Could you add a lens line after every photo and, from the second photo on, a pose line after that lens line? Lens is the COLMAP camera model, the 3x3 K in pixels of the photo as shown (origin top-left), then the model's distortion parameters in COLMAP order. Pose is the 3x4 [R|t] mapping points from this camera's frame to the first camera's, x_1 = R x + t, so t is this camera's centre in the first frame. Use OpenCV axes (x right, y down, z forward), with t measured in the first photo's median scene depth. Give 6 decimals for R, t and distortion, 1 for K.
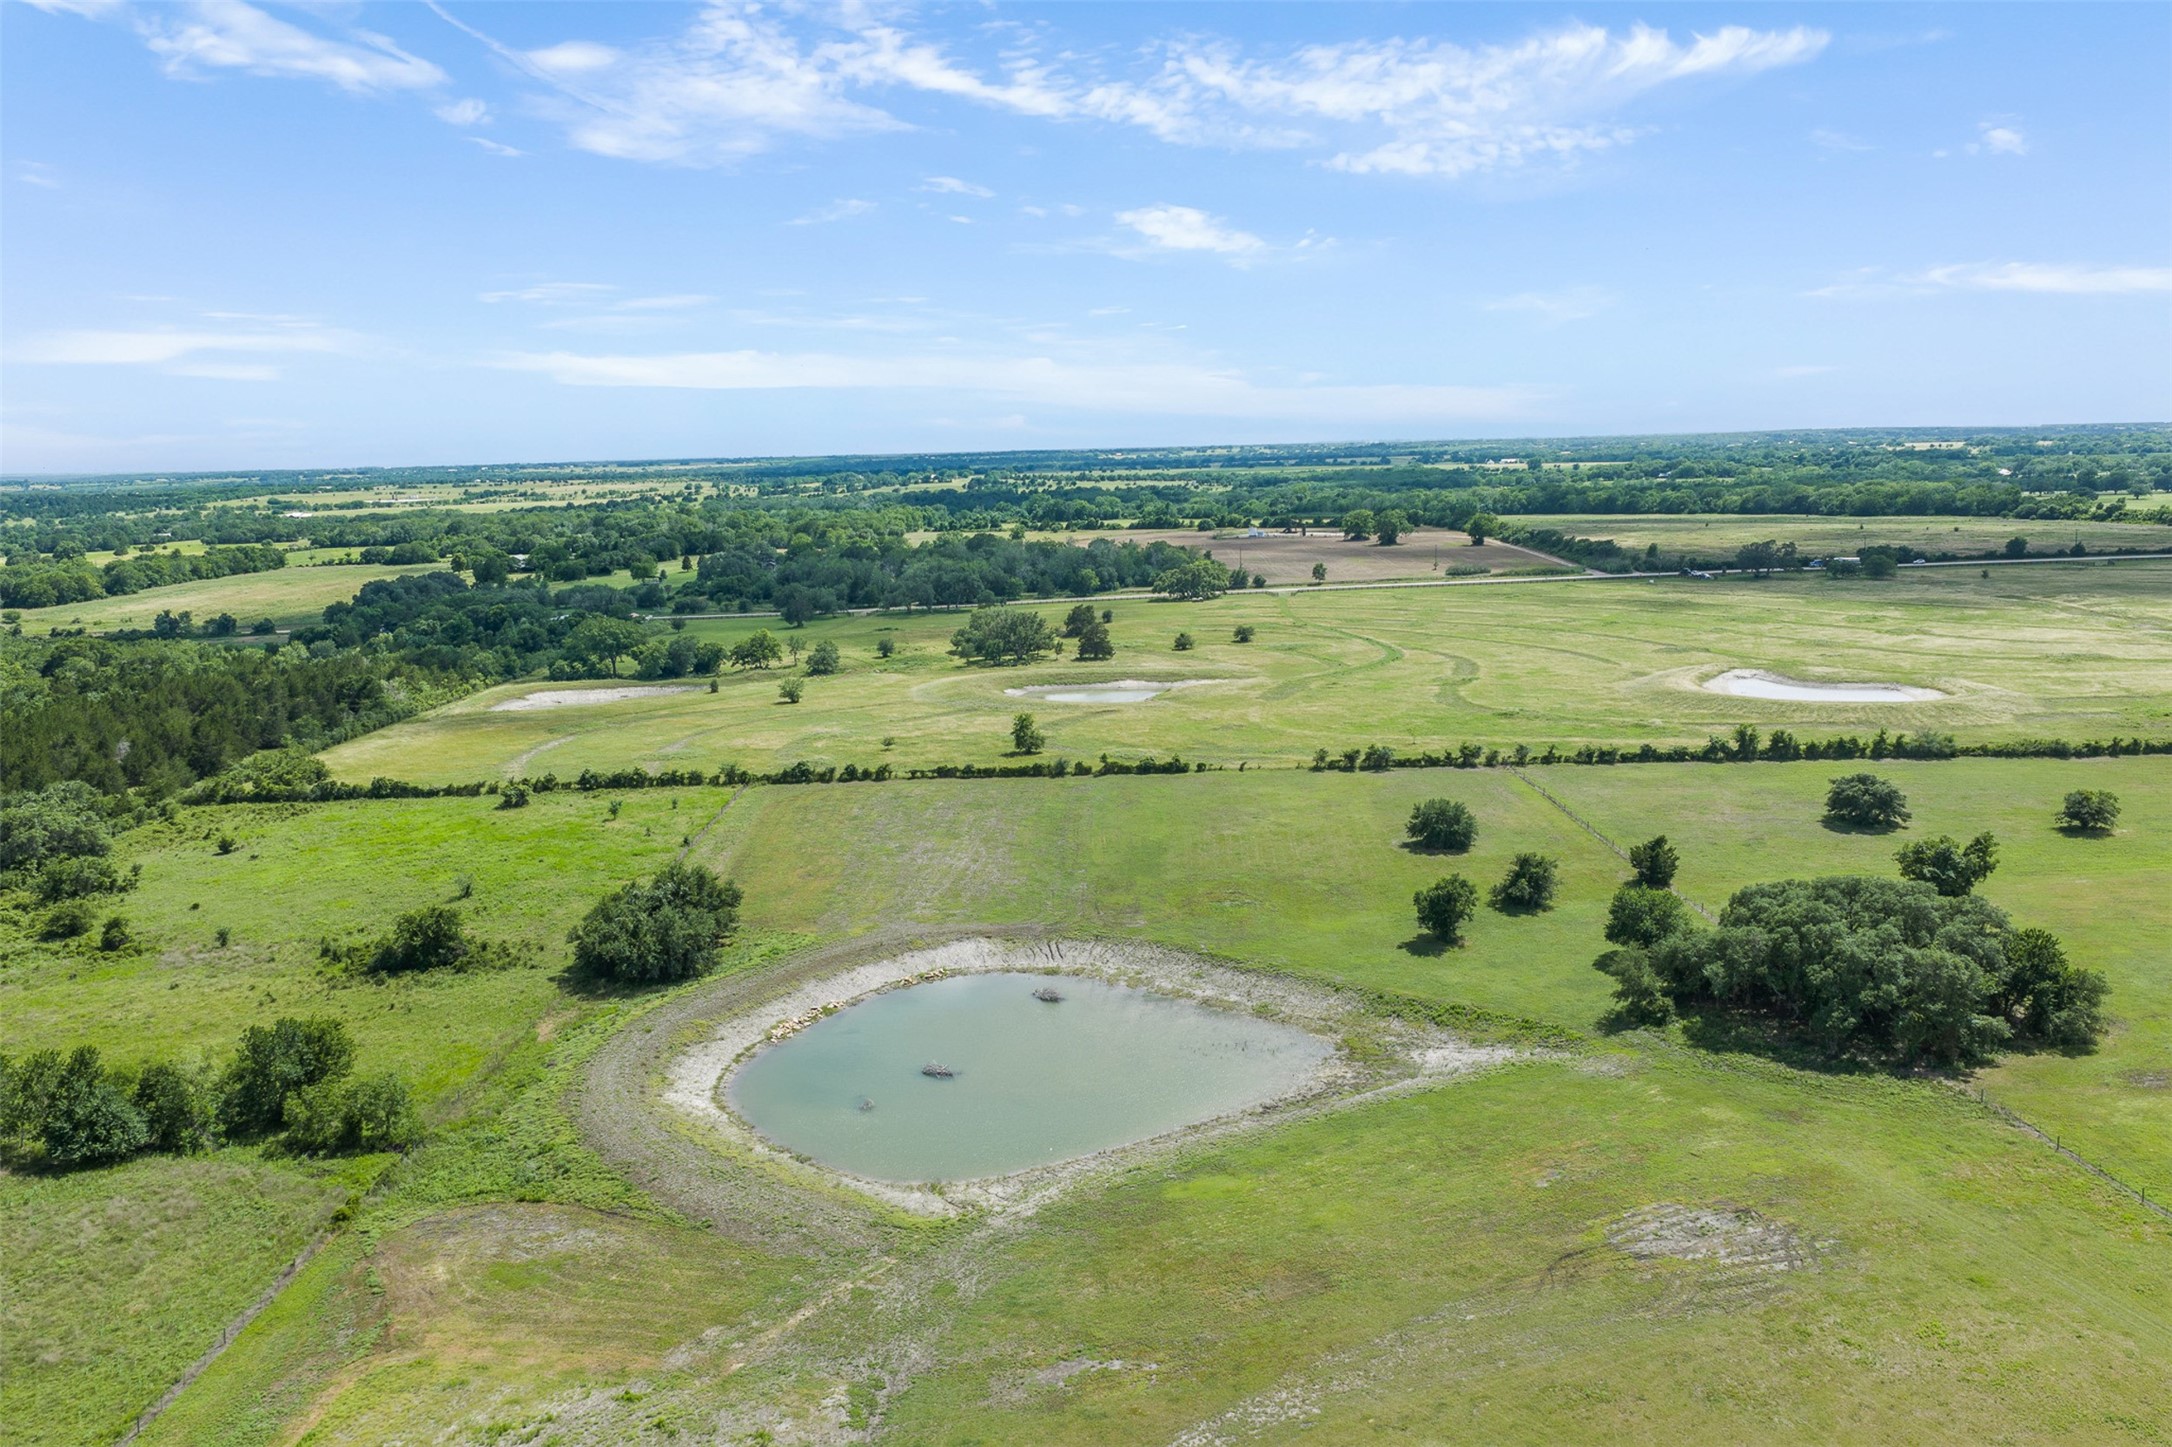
lens RADIAL K [[1763.0, 0, 1092.1], [0, 1763.0, 726.6], [0, 0, 1]] dist [0.006236, -0.000478]
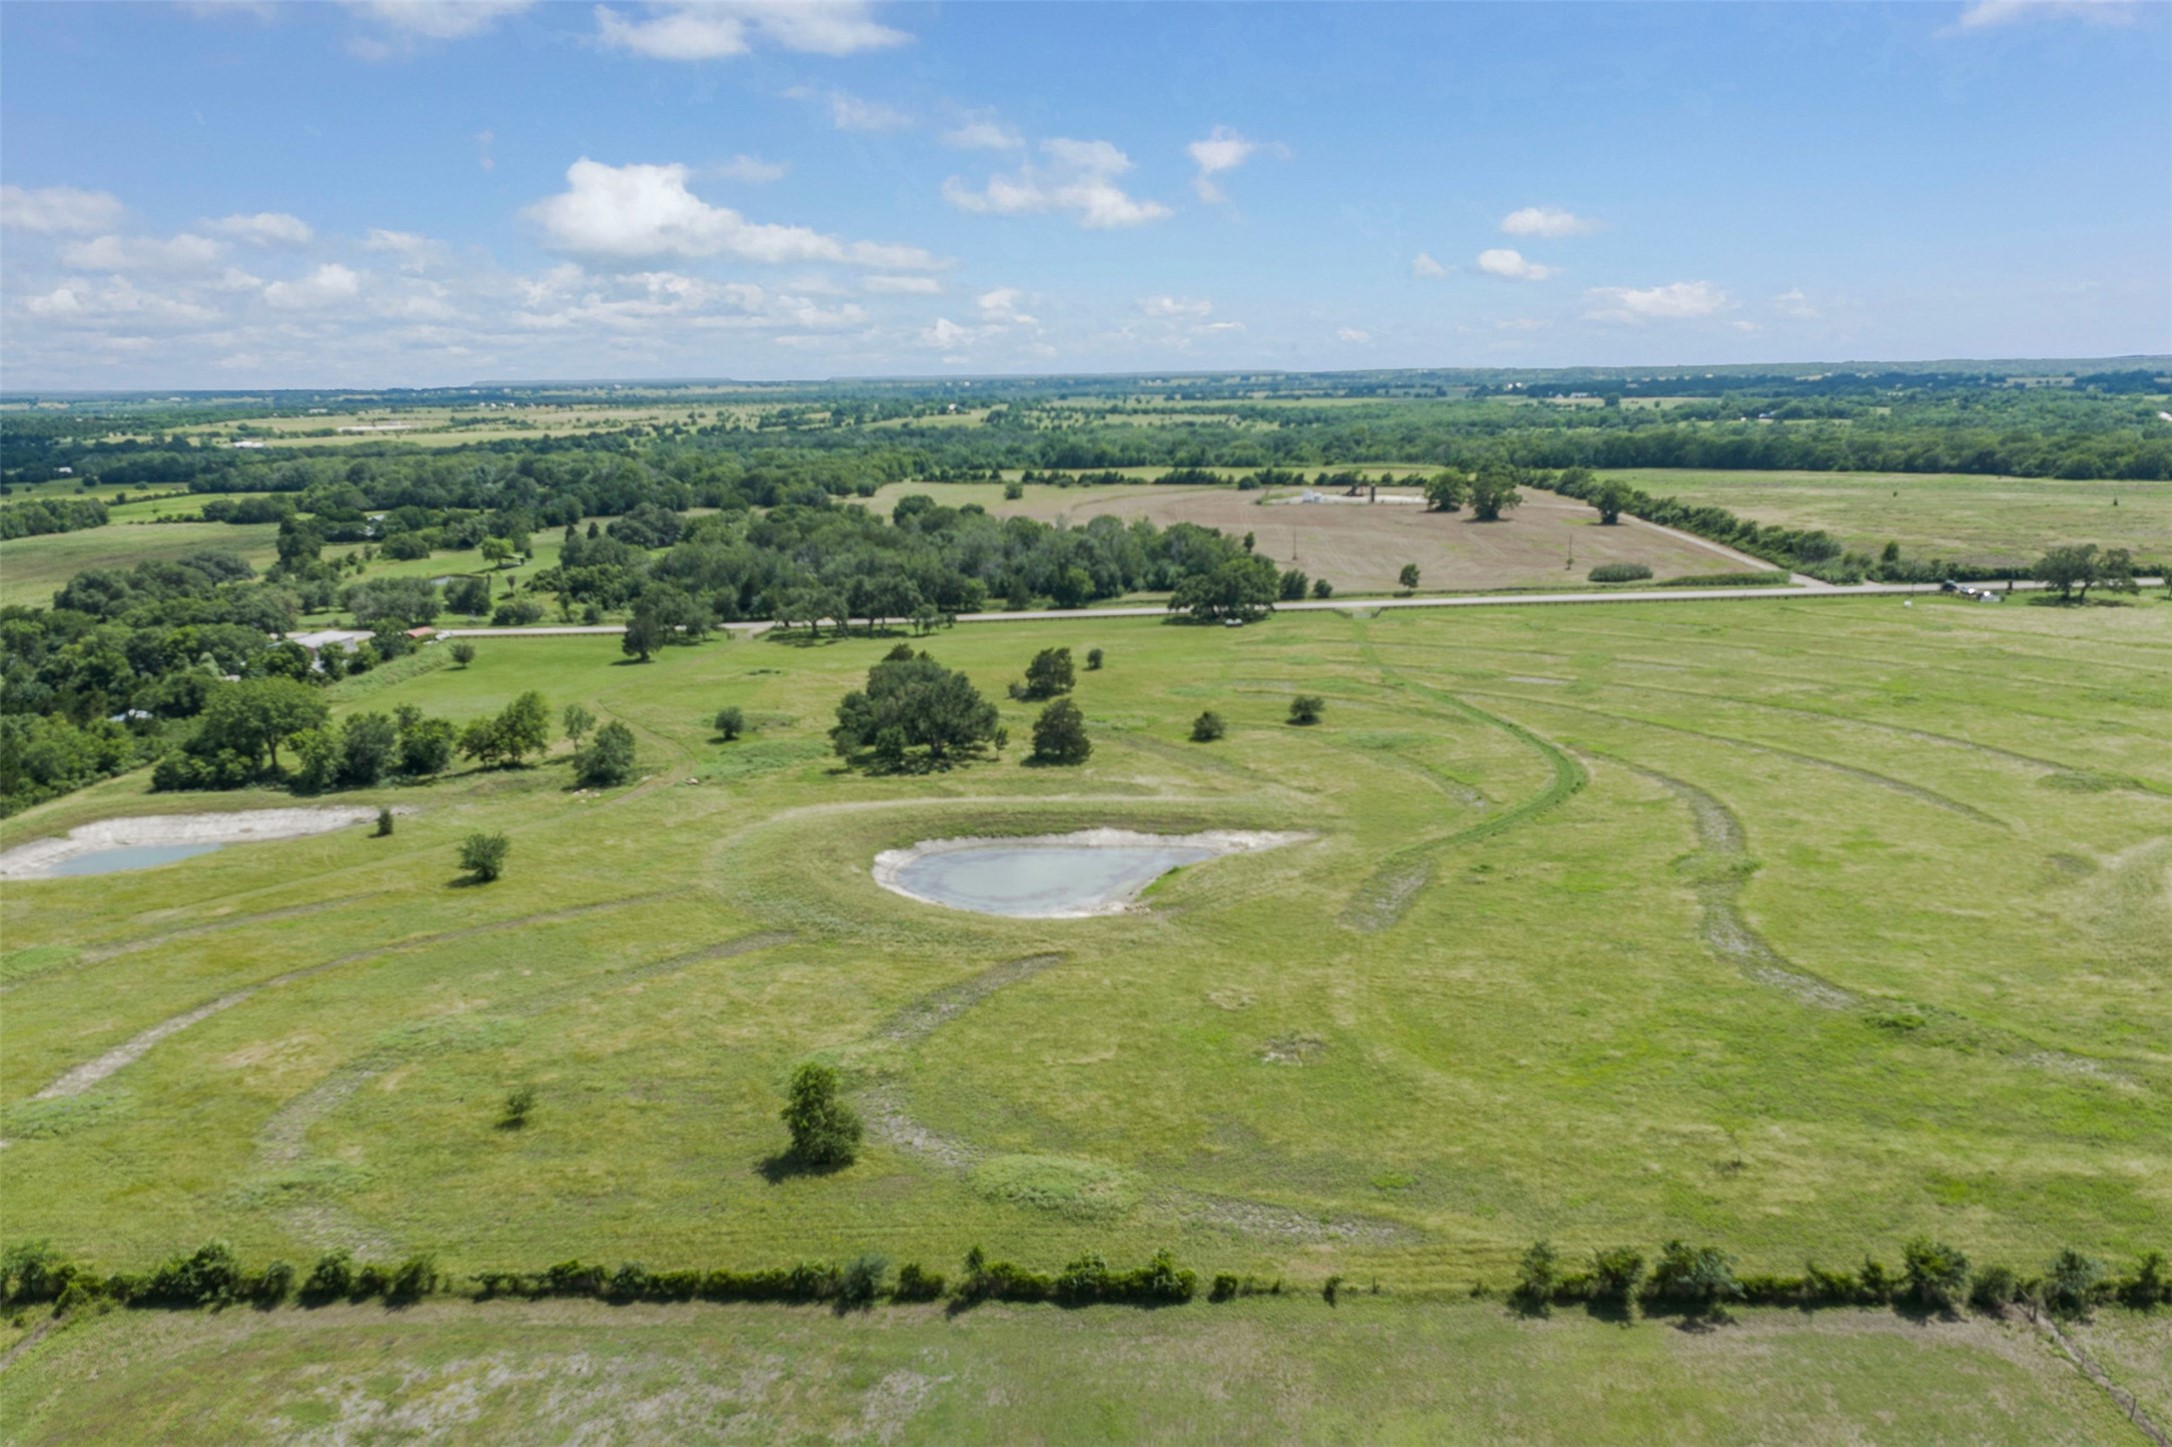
lens RADIAL K [[1763.0, 0, 1078.0], [0, 1763.0, 719.3], [0, 0, 1]] dist [0.006236, -0.000478]
pose [[0.999462, 0.015064, -0.029125, 0.017974], [-0.013969, 0.999201, 0.037452, -0.053314], [0.029666, -0.037025, 0.998874, 0.284251]]
